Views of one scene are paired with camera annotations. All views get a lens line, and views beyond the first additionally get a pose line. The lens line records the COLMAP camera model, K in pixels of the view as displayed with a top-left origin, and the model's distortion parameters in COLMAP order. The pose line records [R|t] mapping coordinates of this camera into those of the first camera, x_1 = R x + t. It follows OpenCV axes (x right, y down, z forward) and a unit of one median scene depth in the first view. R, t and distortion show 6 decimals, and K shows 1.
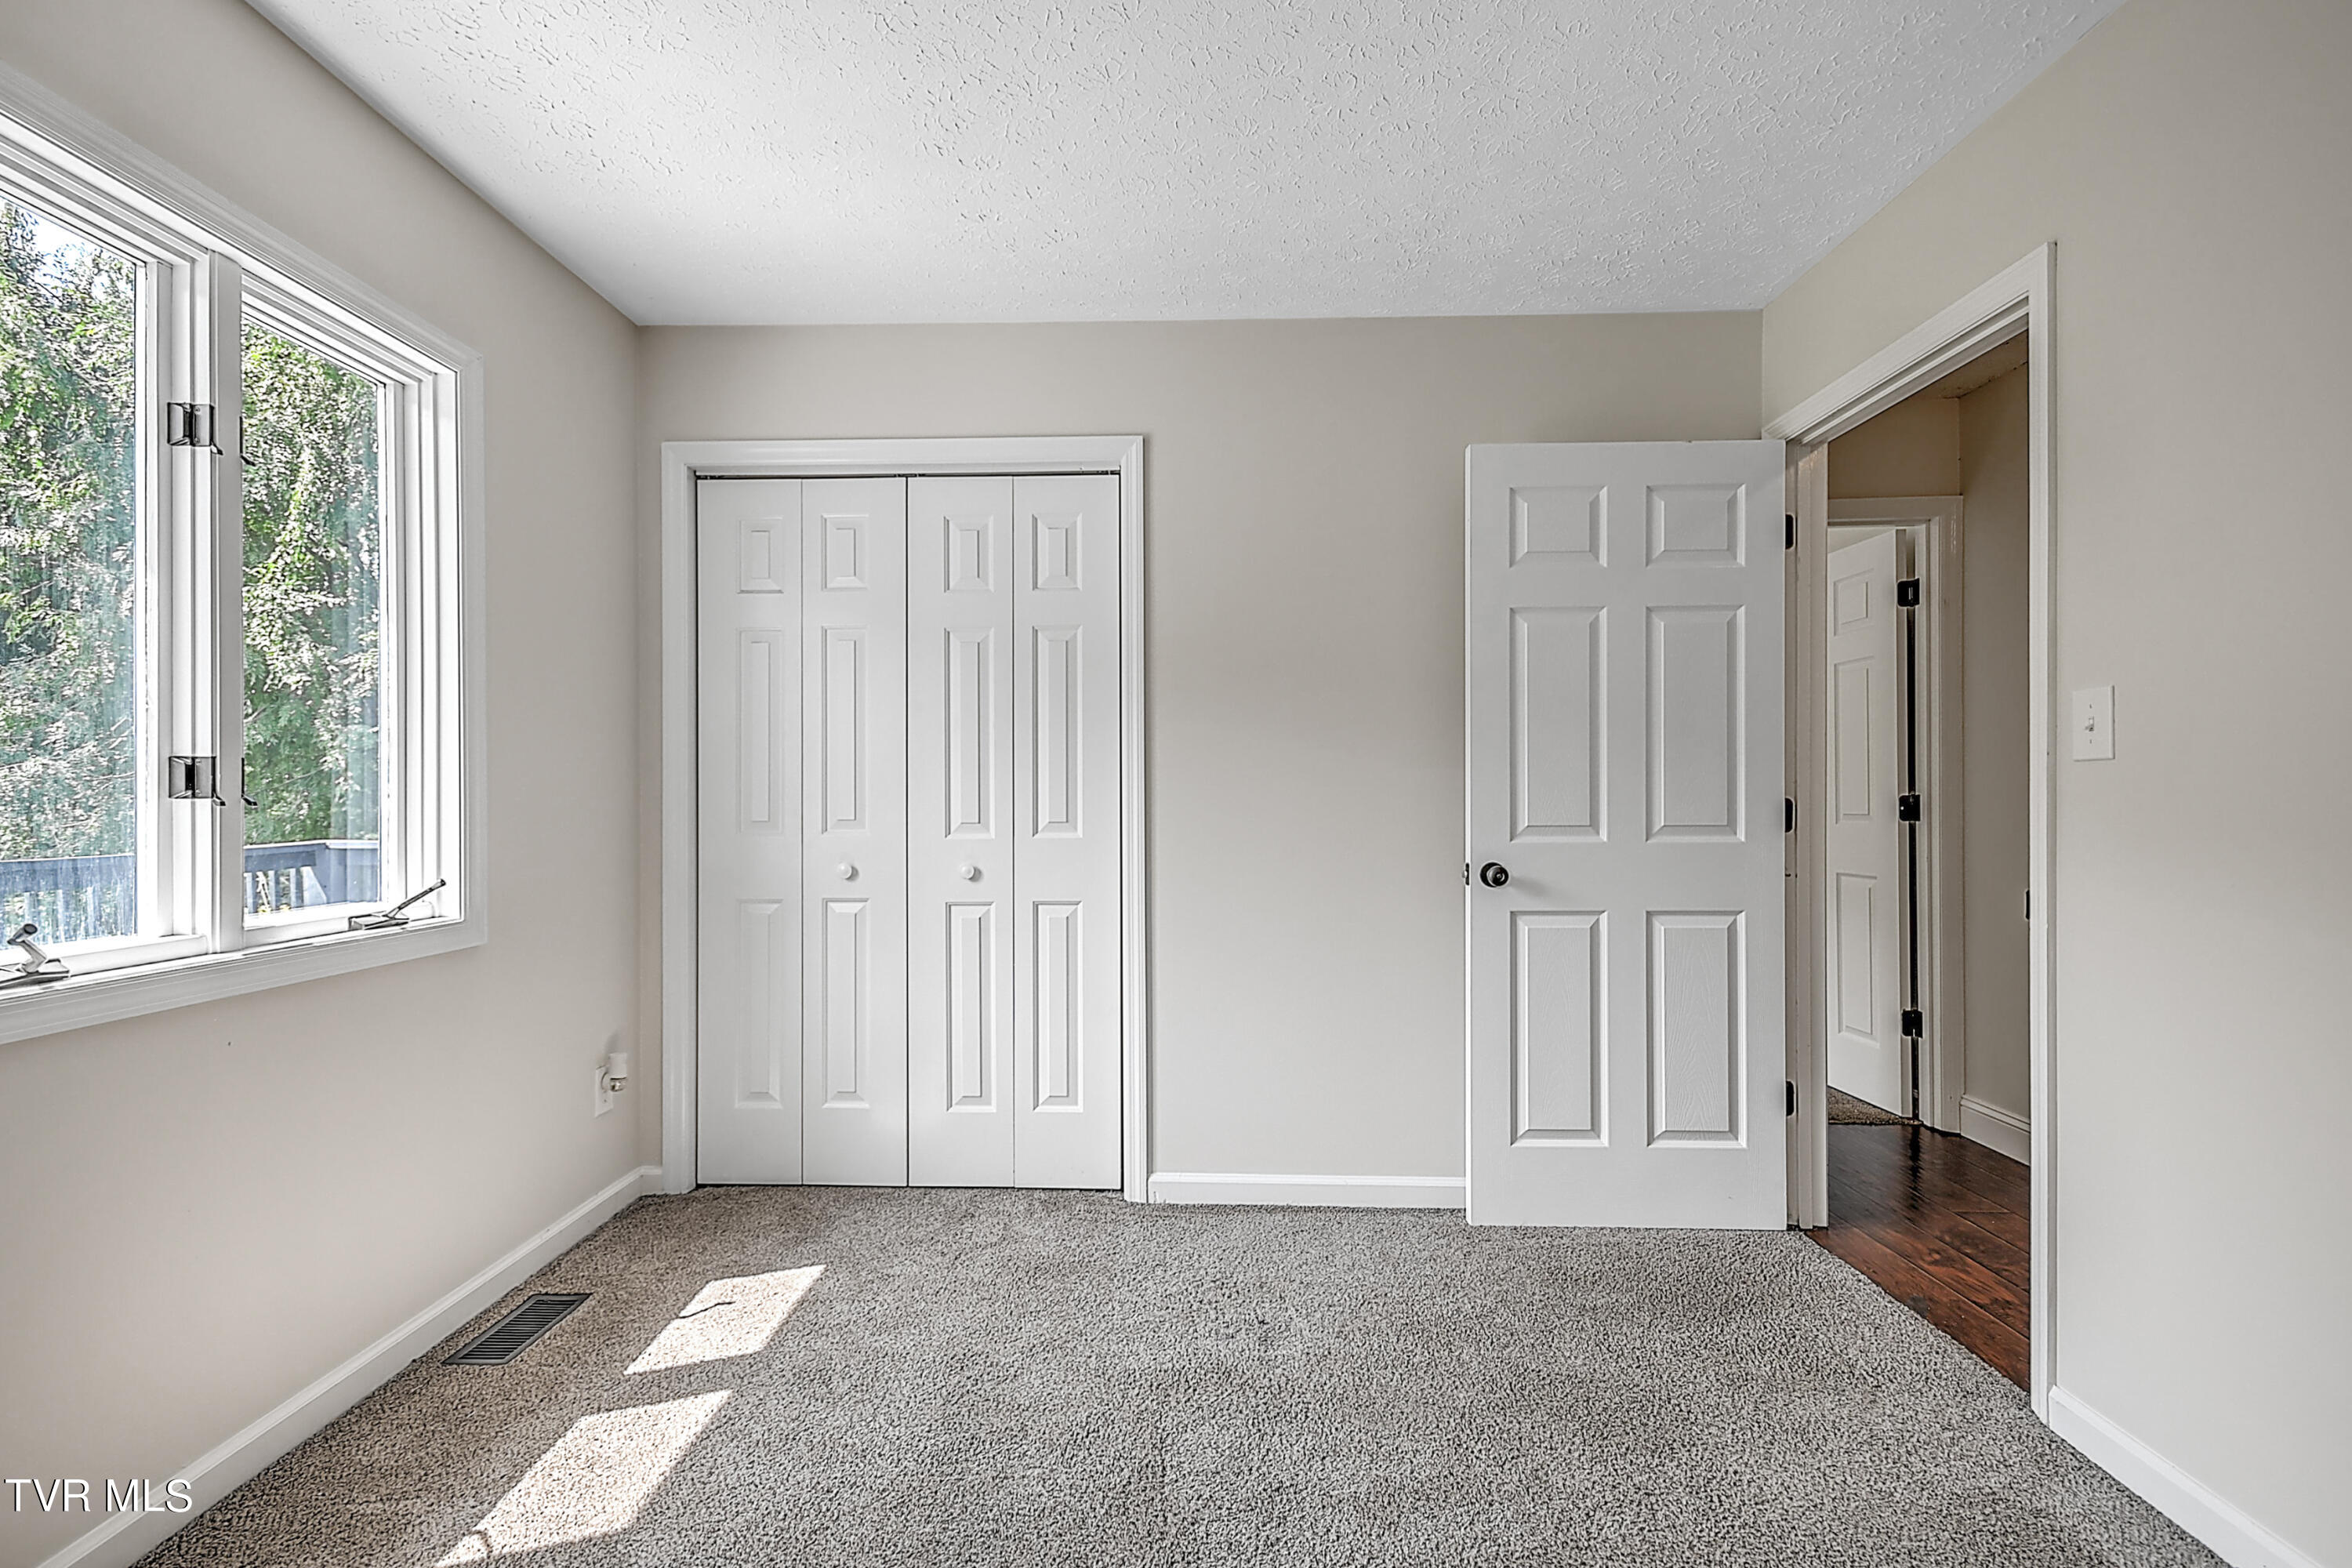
lens RADIAL K [[1051.7, 0, 1179.4], [0, 1051.7, 788.6], [0, 0, 1]] dist [0.014404, -0.007287]
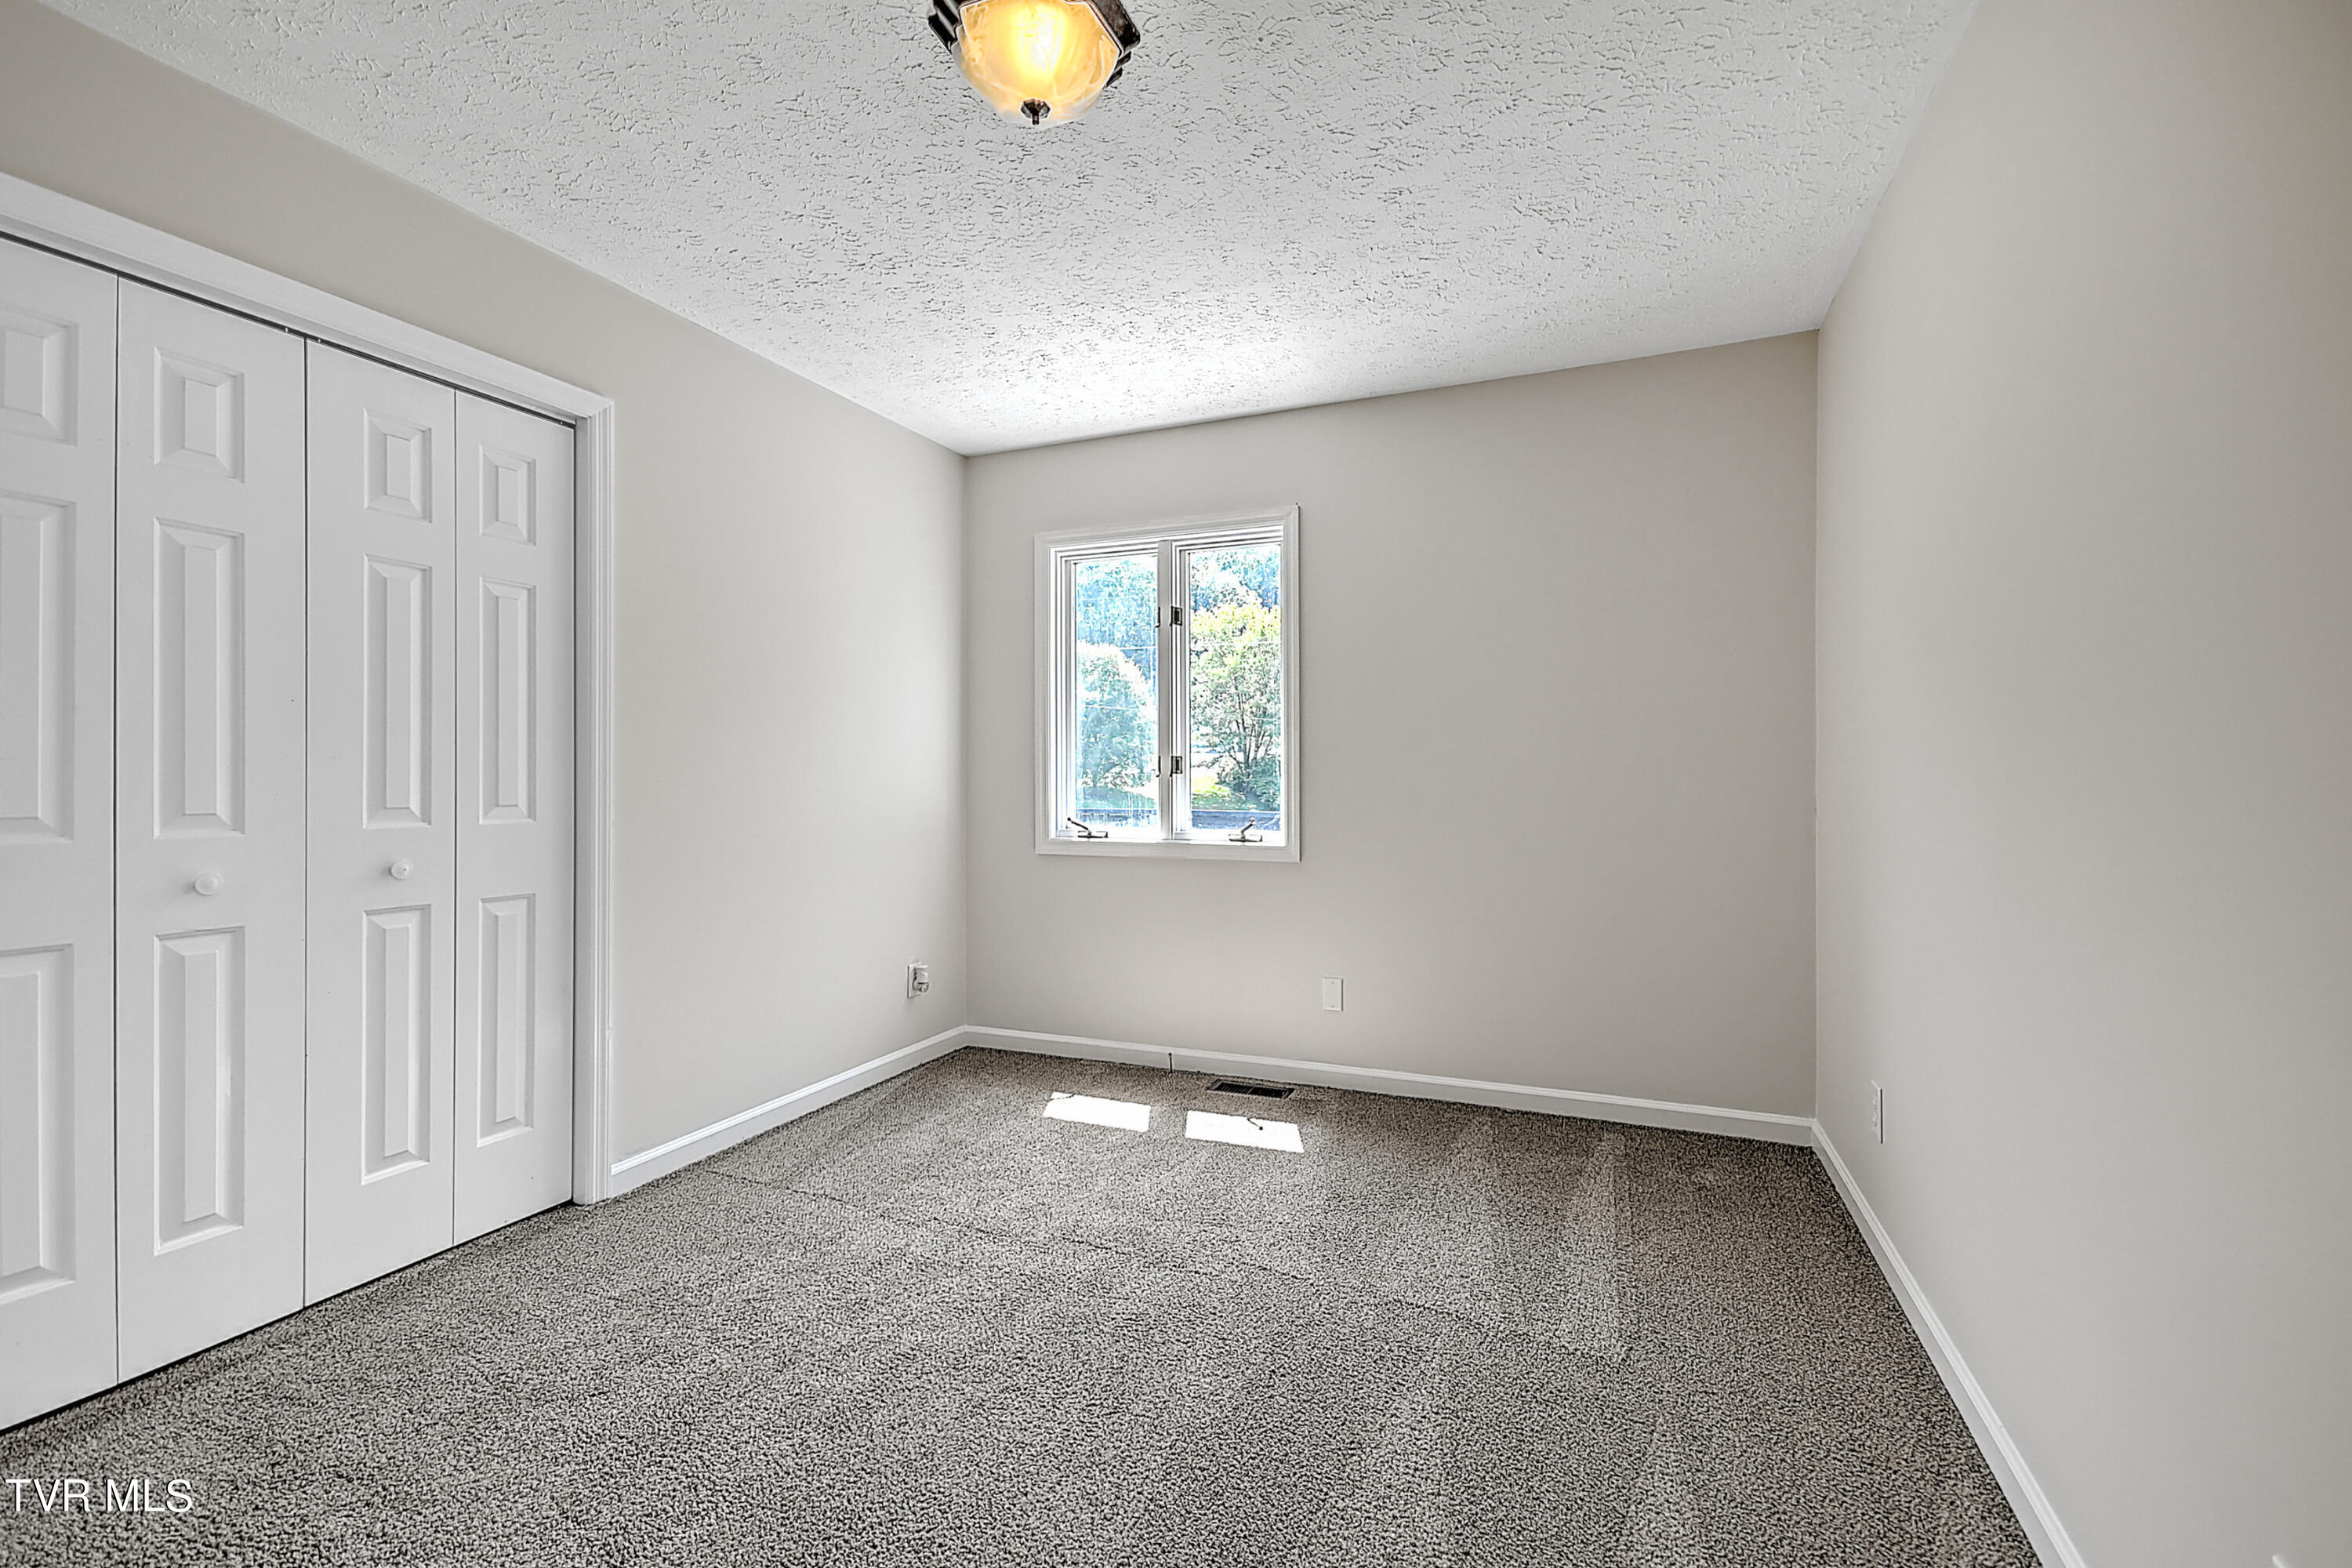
lens RADIAL K [[1051.7, 0, 1174.0], [0, 1051.7, 785.8], [0, 0, 1]] dist [0.014404, -0.007287]
pose [[-0.385151, 0.012473, -0.922769, 1.016364], [0.002157, 0.999918, 0.012615, 0.004655], [0.922851, 0.002868, -0.385146, 1.578337]]
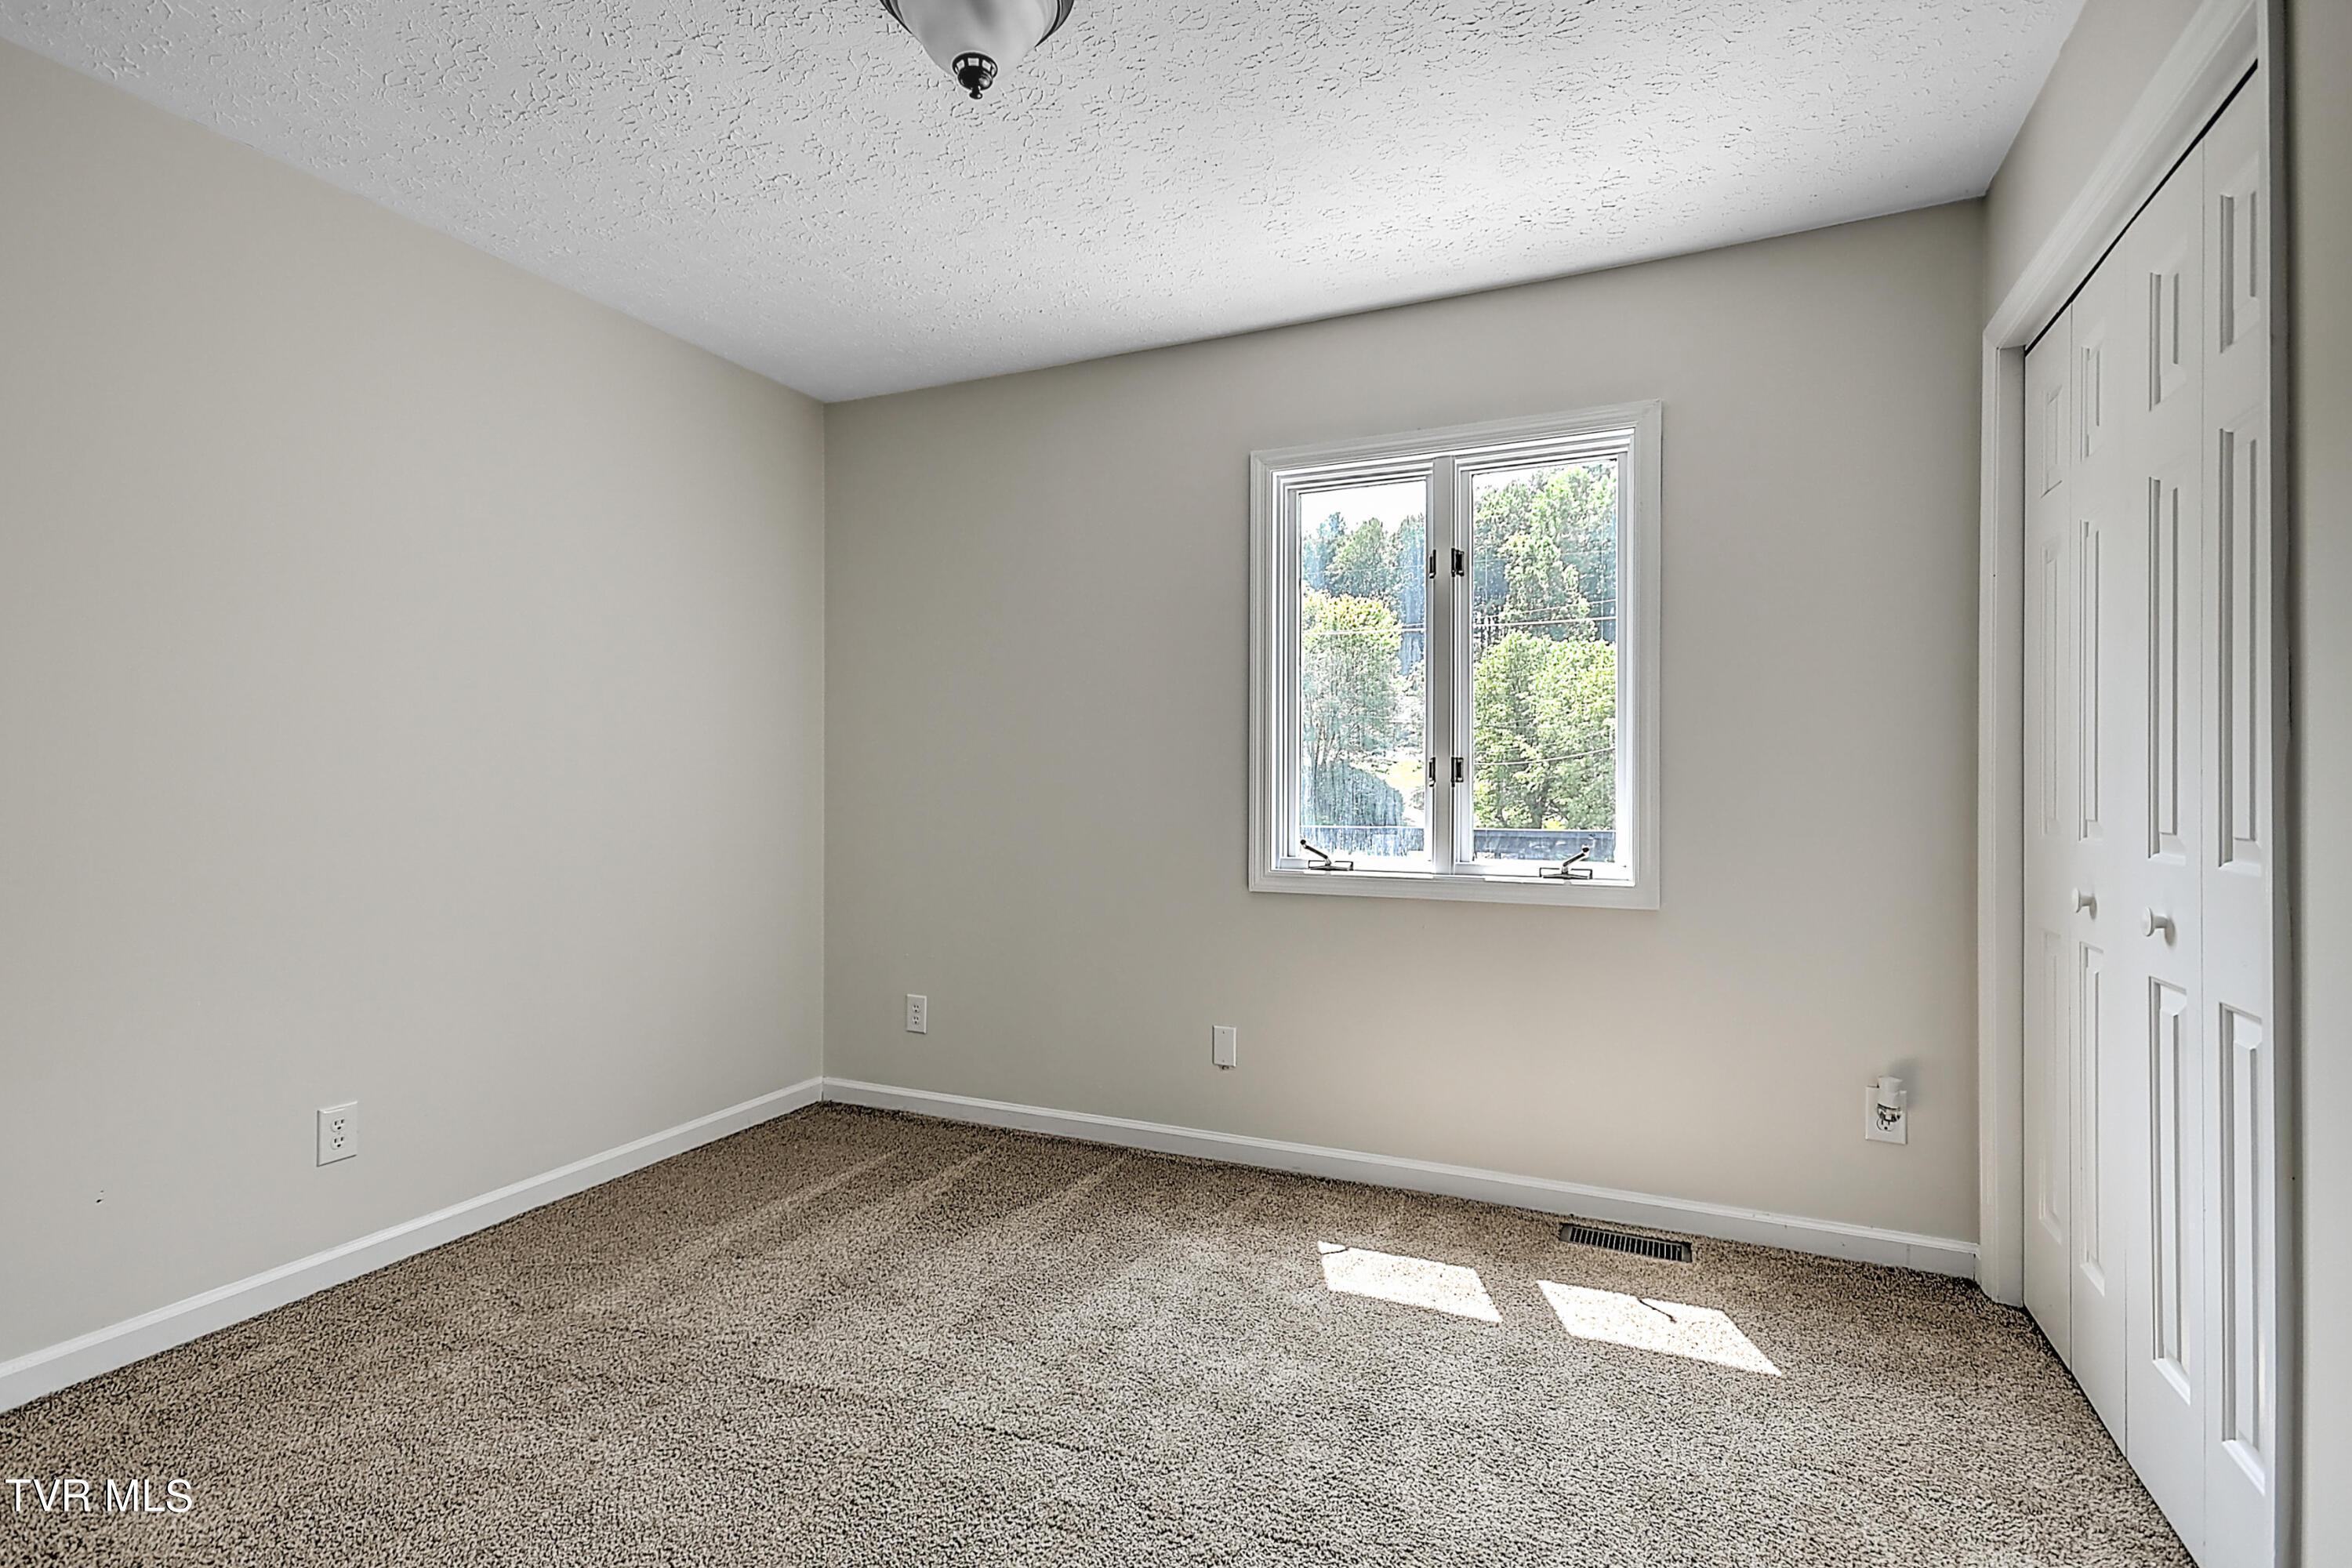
lens RADIAL K [[1152.3, 0, 1167.7], [0, 1152.3, 764.3], [0, 0, 1]] dist [0.033831, 0.000140]
pose [[-0.398676, -0.016037, -0.916952, 0.784181], [-0.001526, 0.999857, -0.016824, 0.010699], [0.917090, -0.005308, -0.398644, 1.102283]]
